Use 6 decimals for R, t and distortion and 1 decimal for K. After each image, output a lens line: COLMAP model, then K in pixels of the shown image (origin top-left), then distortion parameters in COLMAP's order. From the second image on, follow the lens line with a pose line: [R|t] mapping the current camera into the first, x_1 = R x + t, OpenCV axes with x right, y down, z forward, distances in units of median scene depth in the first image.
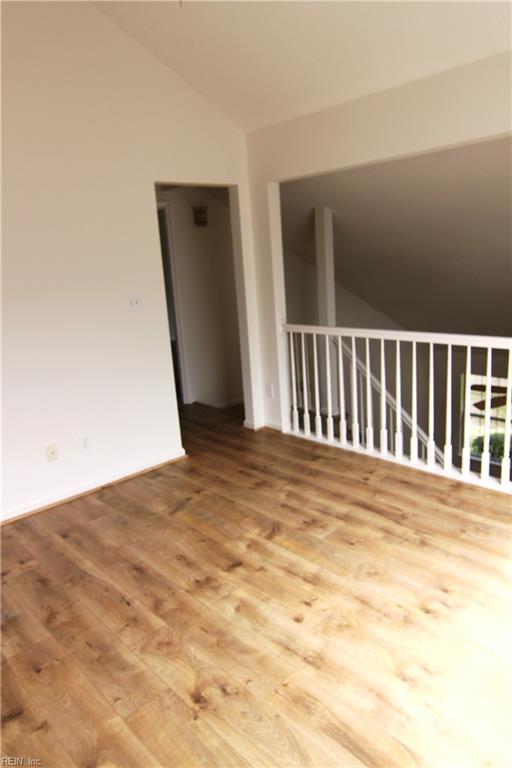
lens RADIAL K [[535.9, 0, 257.4], [0, 535.9, 384.0], [0, 0, 1]] dist [0.004080, -0.001913]
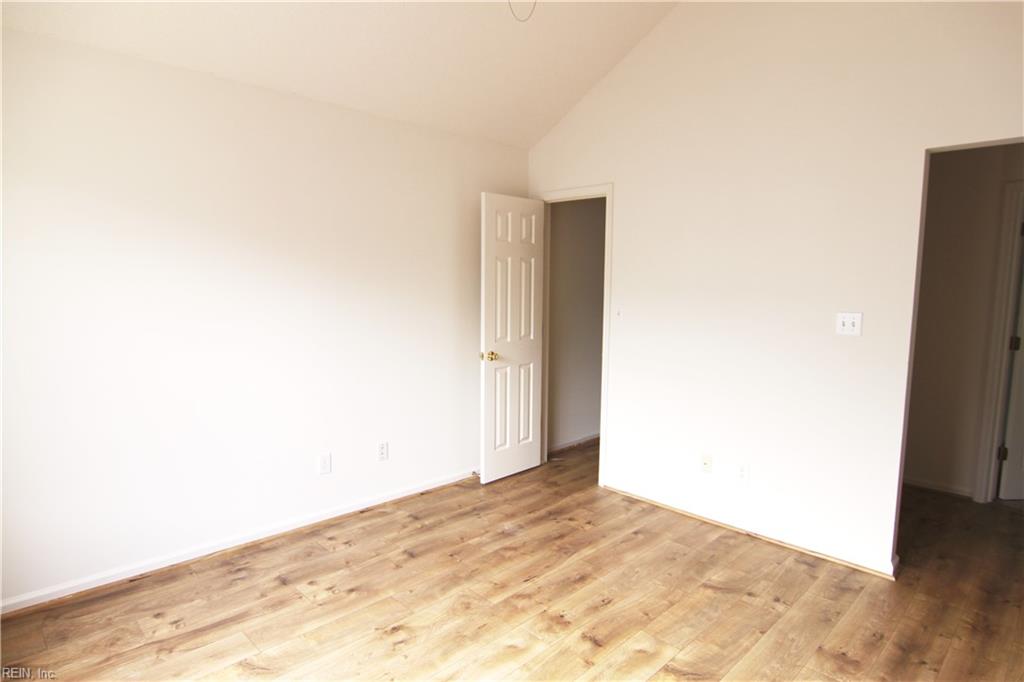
lens RADIAL K [[581.7, 0, 513.2], [0, 581.7, 341.2], [0, 0, 1]] dist [0.004389, -0.004070]
pose [[0.011022, 0.168219, -0.985688, 0.717657], [-0.238742, 0.957682, 0.160770, -0.197128], [0.971020, 0.233553, 0.050716, 0.707368]]
